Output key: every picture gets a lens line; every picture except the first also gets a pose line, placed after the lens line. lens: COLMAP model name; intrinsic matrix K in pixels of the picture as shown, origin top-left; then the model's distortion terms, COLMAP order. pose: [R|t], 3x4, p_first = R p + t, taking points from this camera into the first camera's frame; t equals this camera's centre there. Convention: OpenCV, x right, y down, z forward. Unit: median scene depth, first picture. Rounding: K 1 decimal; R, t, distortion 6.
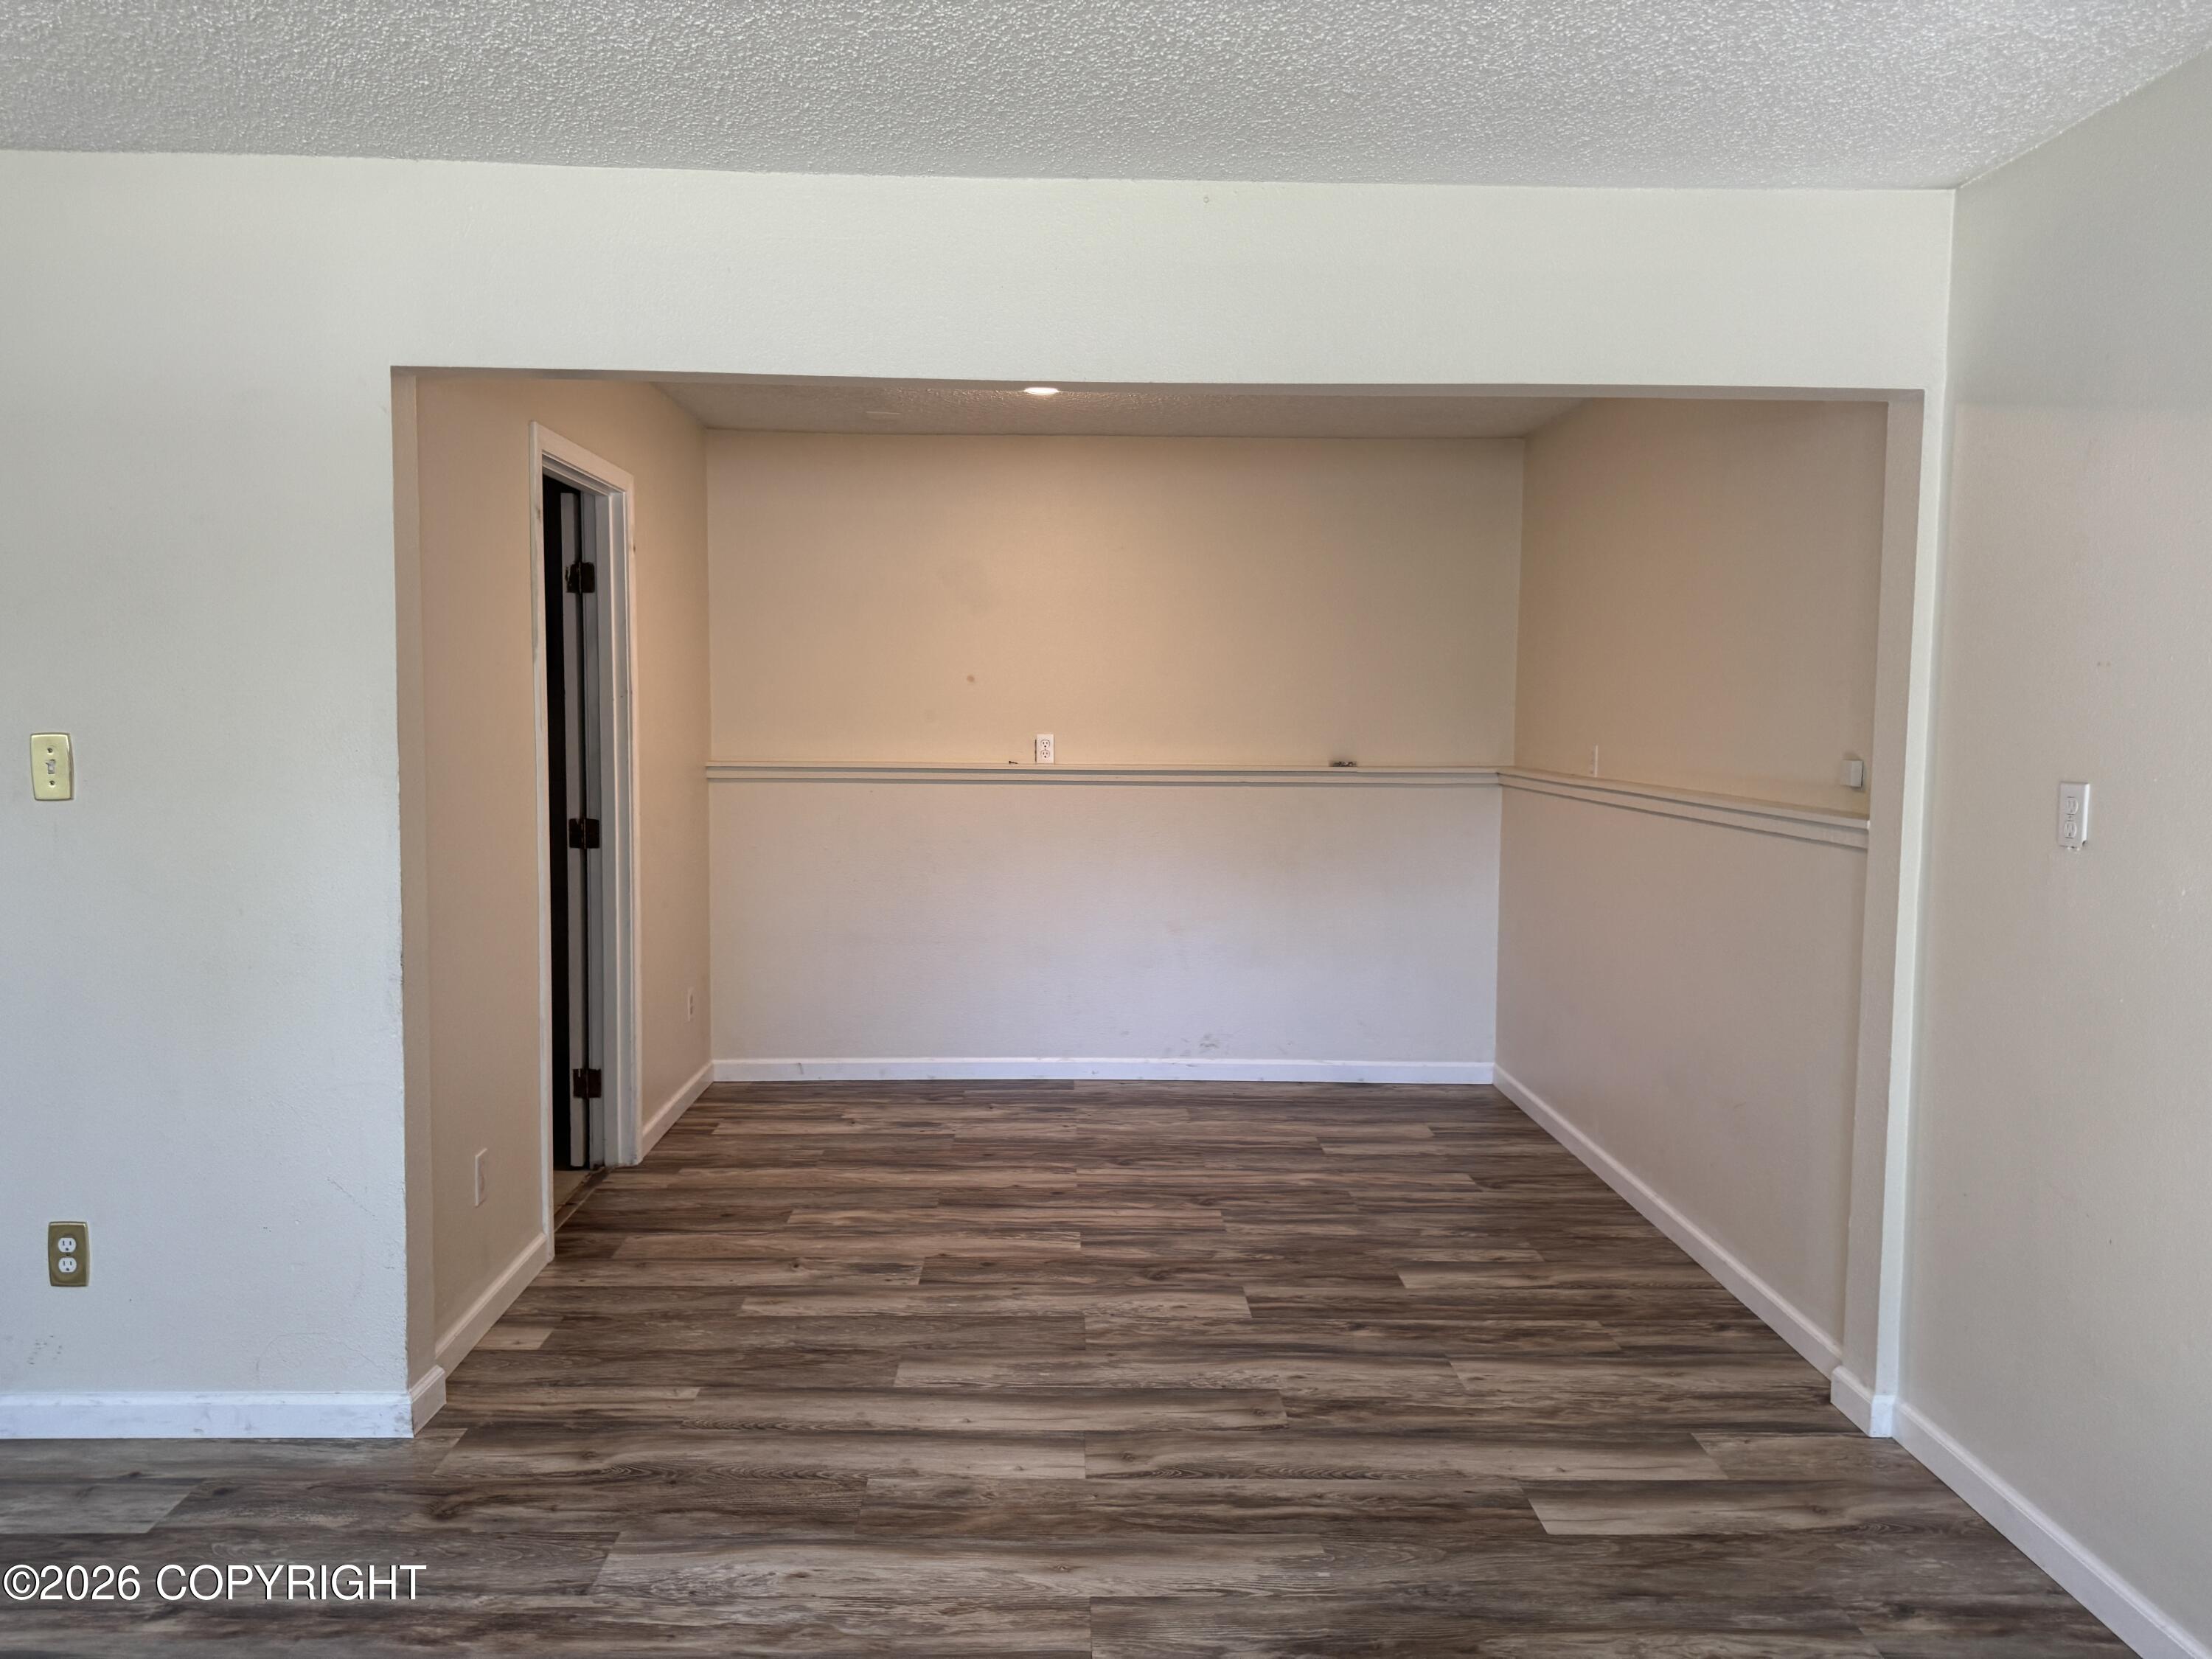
lens RADIAL K [[1578.7, 0, 1108.0], [0, 1578.7, 840.2], [0, 0, 1]] dist [0.055335, -0.058857]
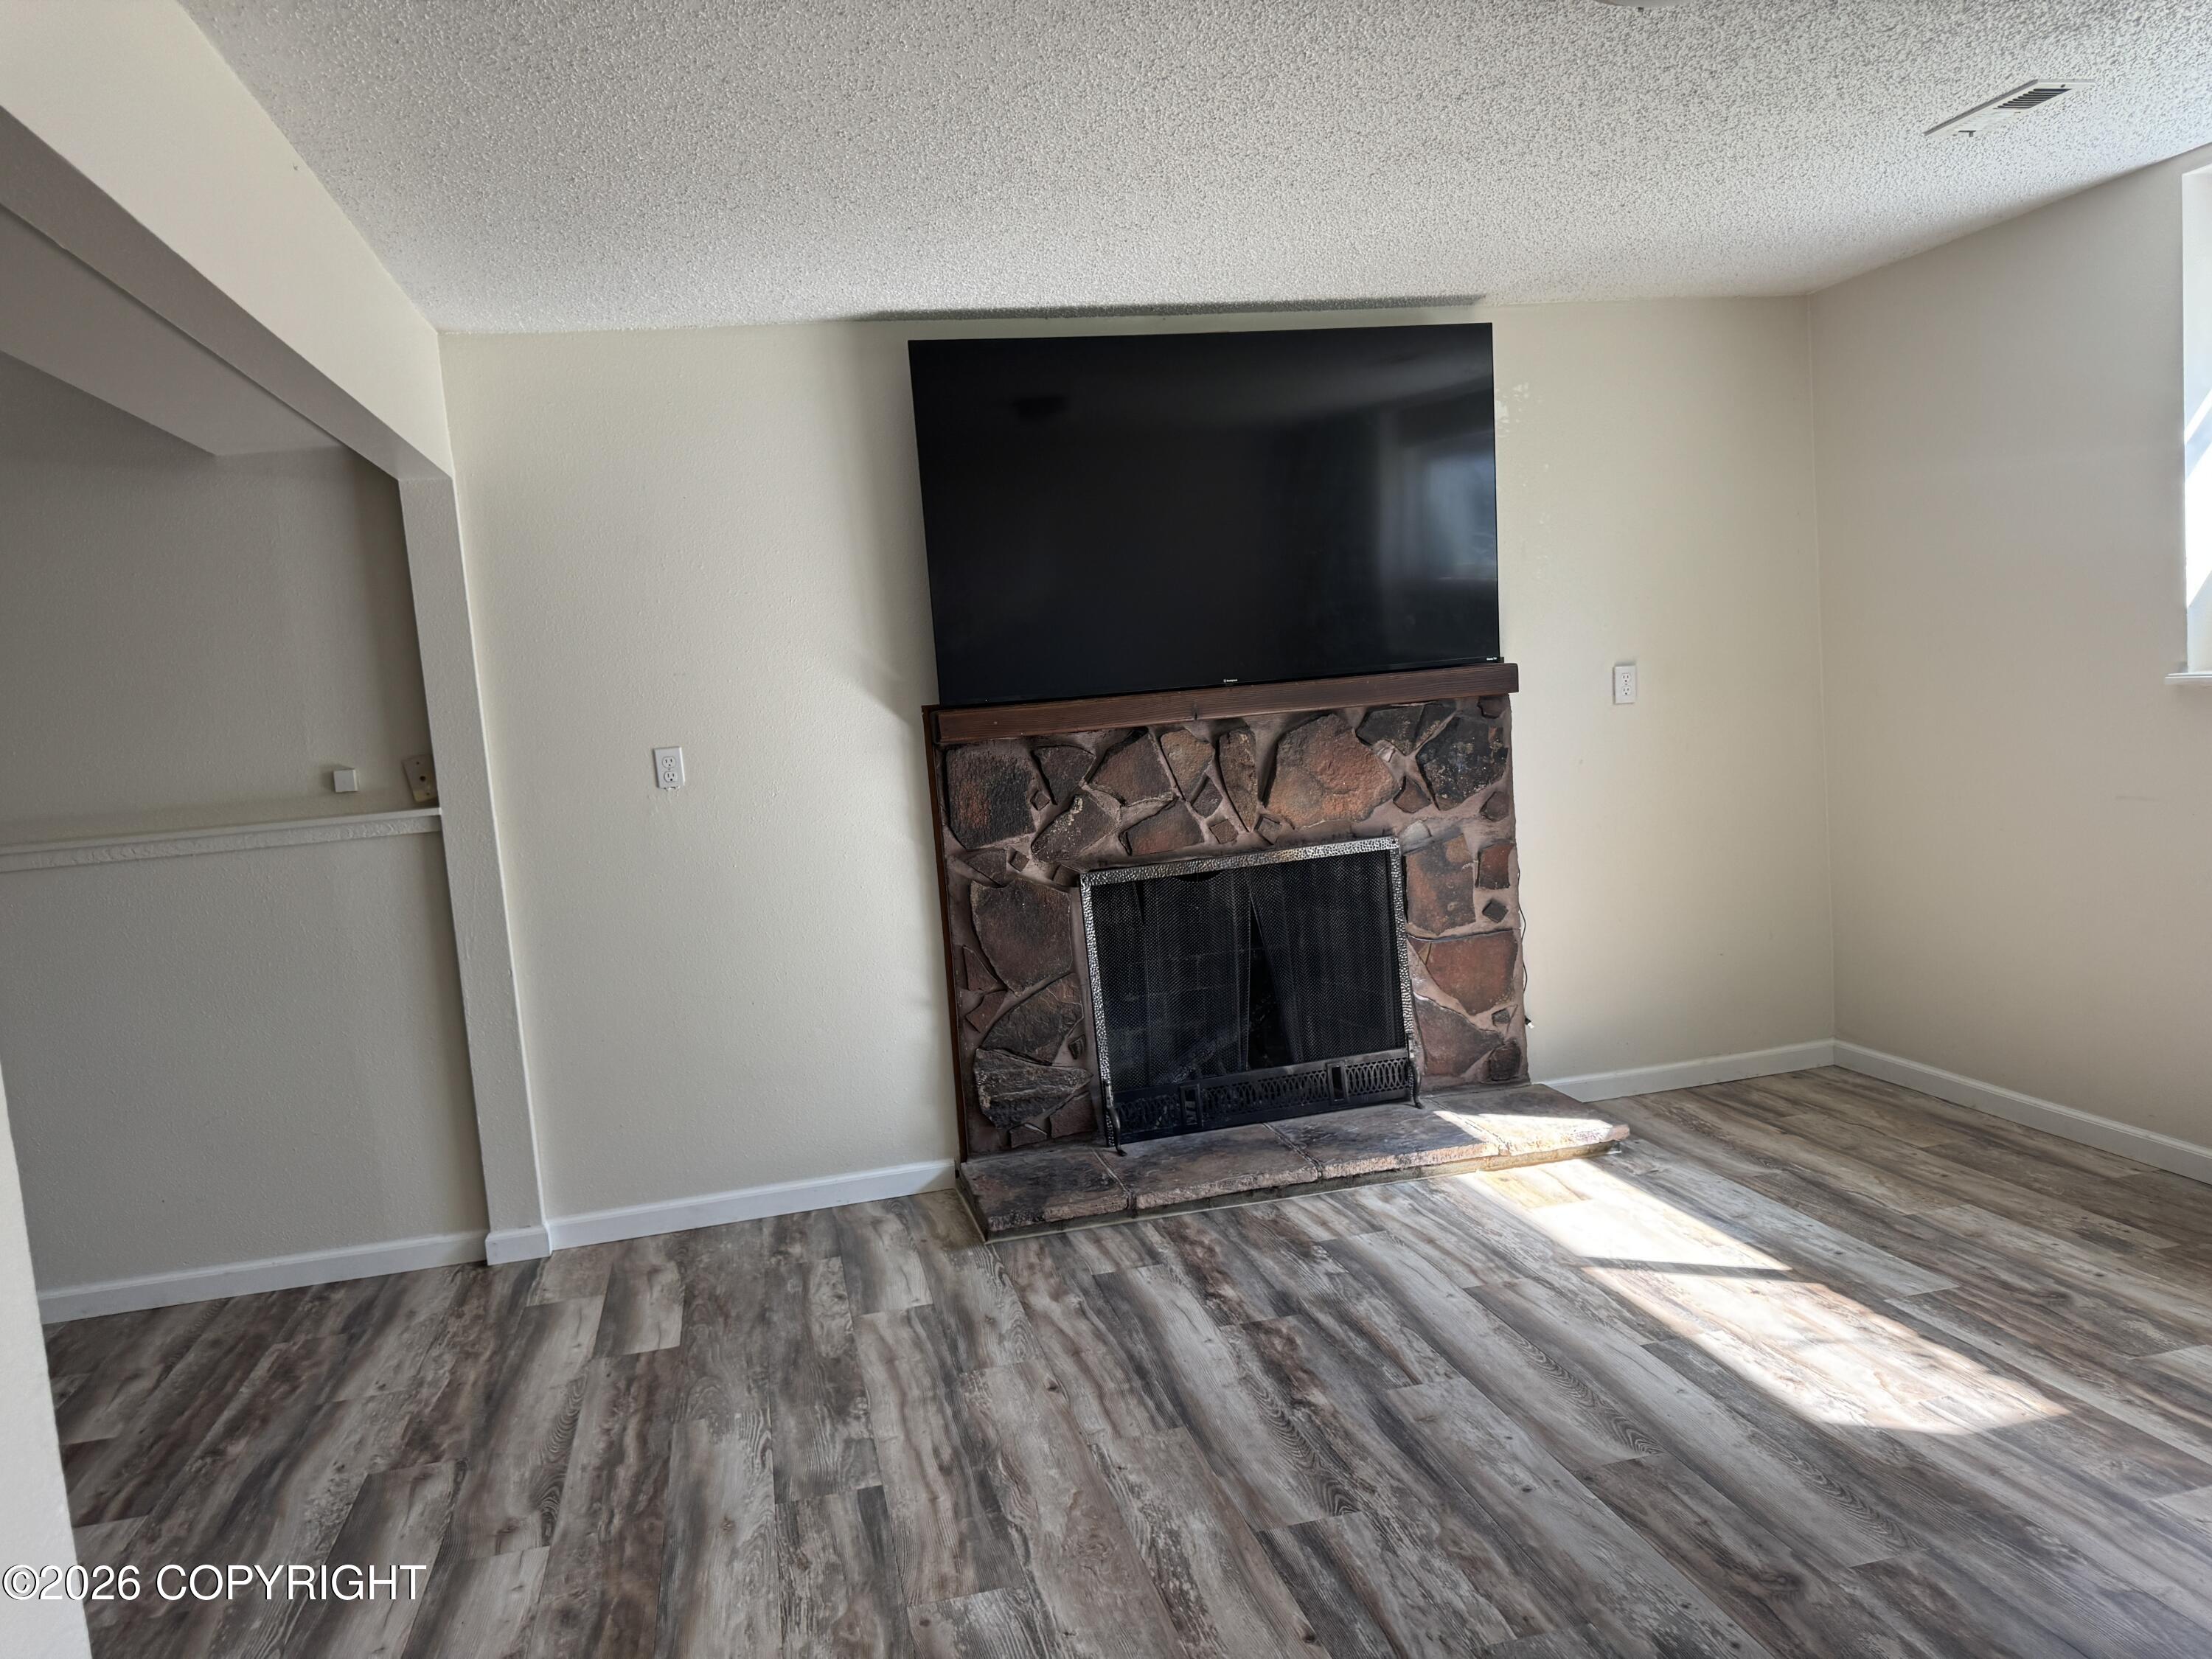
lens RADIAL K [[1551.4, 0, 1107.8], [0, 1551.4, 827.7], [0, 0, 1]] dist [0.134504, -0.240874]
pose [[-0.218611, -0.079490, 0.972569, -0.920286], [0.156206, 0.980973, 0.115289, -0.062881], [-0.963228, 0.177125, -0.202035, 0.776078]]
